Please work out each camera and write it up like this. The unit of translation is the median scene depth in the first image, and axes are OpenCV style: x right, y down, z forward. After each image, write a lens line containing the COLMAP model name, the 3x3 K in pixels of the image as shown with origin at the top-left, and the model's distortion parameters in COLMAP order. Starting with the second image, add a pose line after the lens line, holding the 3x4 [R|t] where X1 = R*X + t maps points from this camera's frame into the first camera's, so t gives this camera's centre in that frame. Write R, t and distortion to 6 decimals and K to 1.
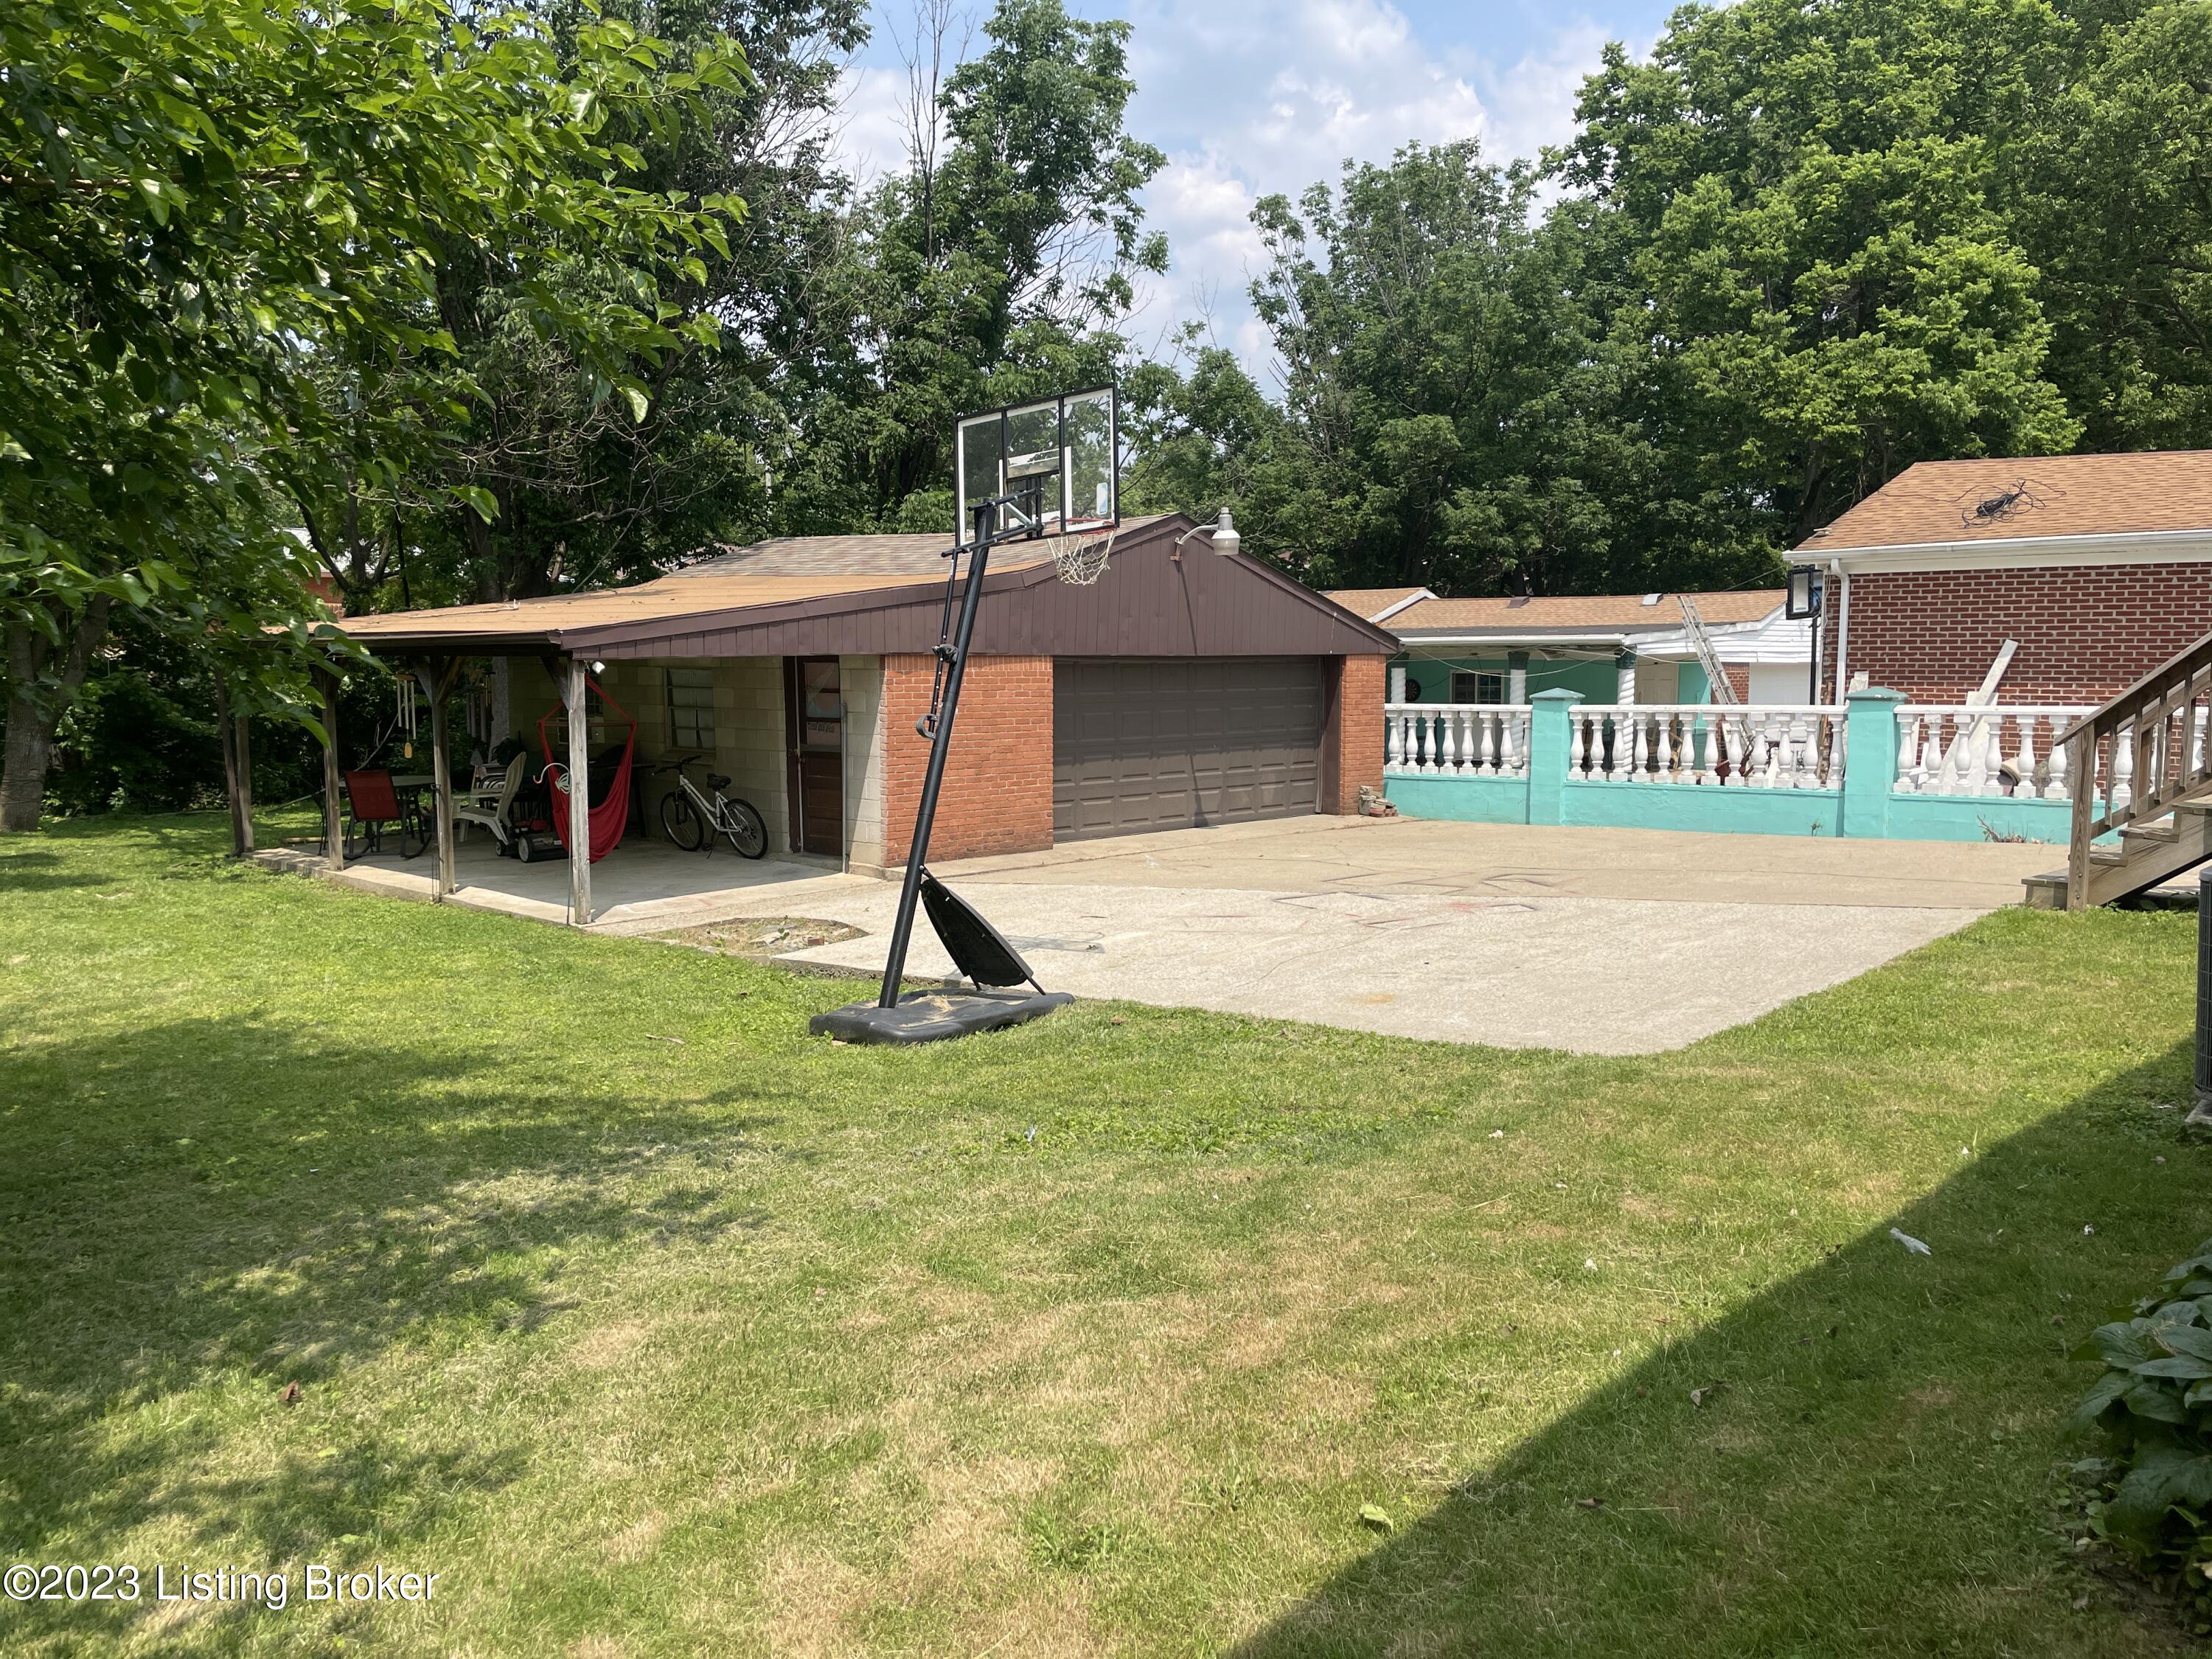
lens RADIAL K [[1665.6, 0, 1110.4], [0, 1665.6, 824.6], [0, 0, 1]] dist [0.029810, 0.001871]
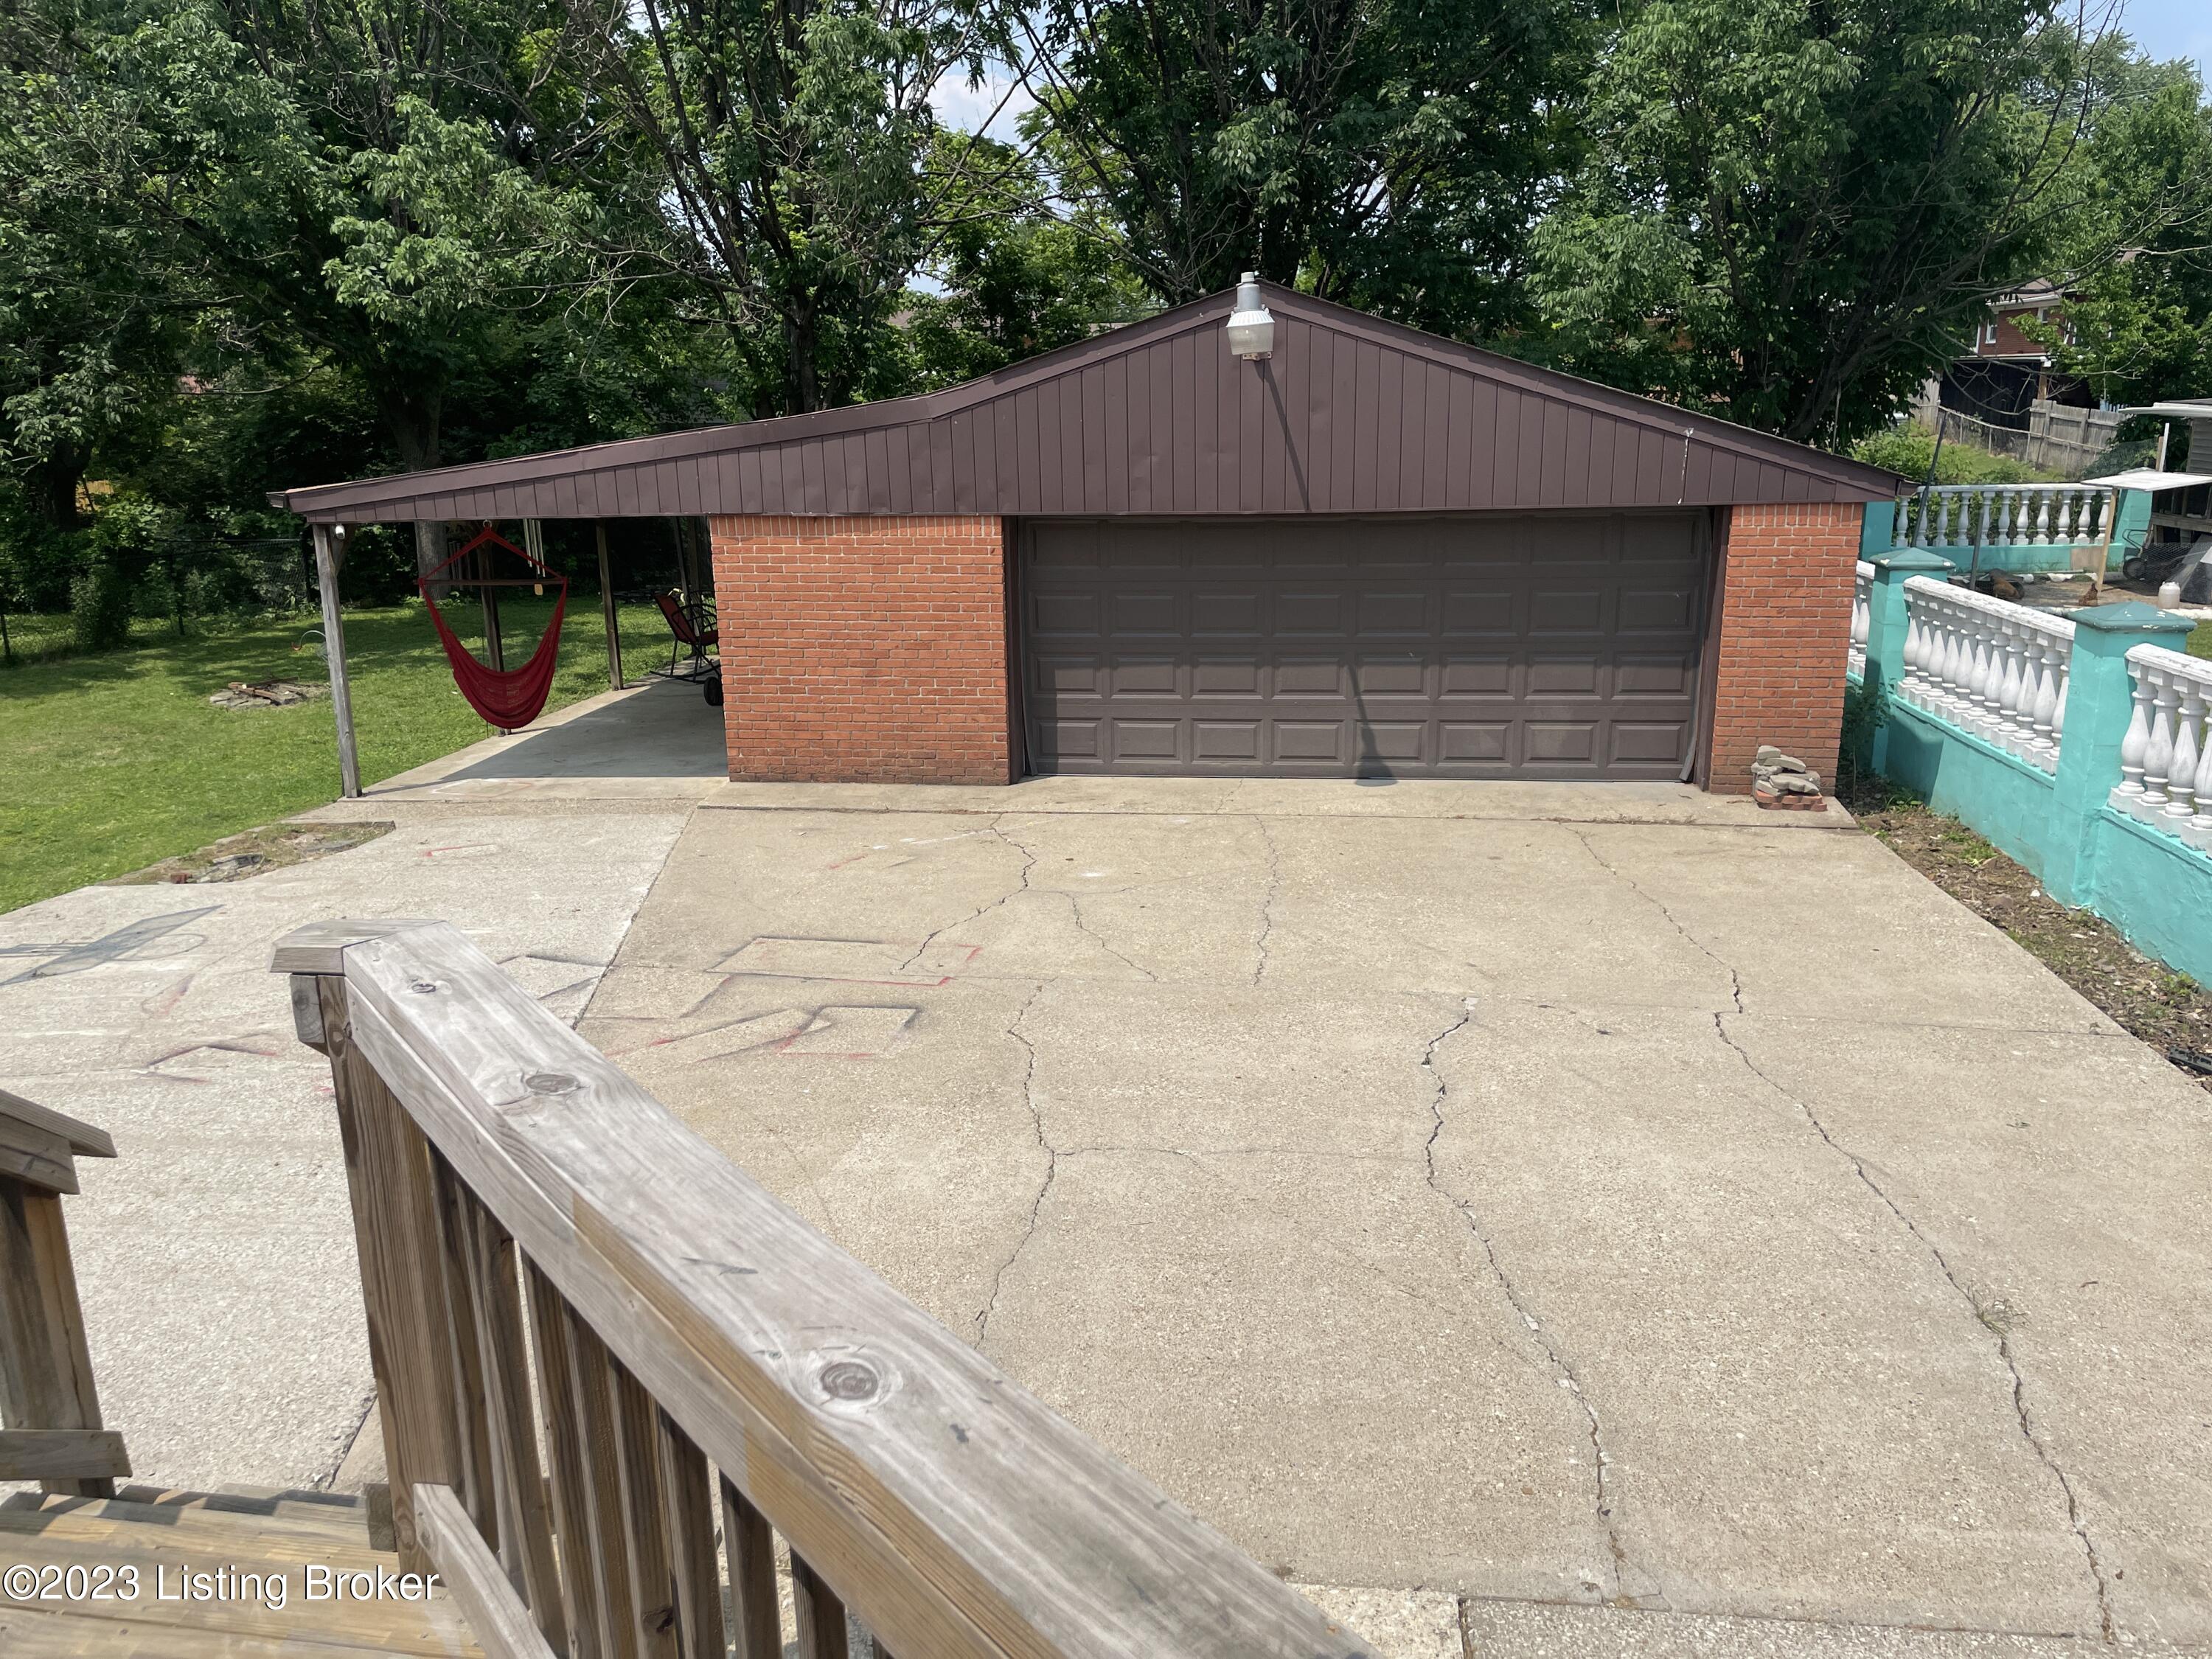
lens RADIAL K [[1665.6, 0, 1108.7], [0, 1665.6, 834.9], [0, 0, 1]] dist [0.029810, 0.001871]
pose [[0.609805, 0.189312, -0.769609, 0.557686], [-0.064997, 0.979728, 0.189498, -0.105071], [0.789882, -0.065535, 0.609748, 0.595989]]
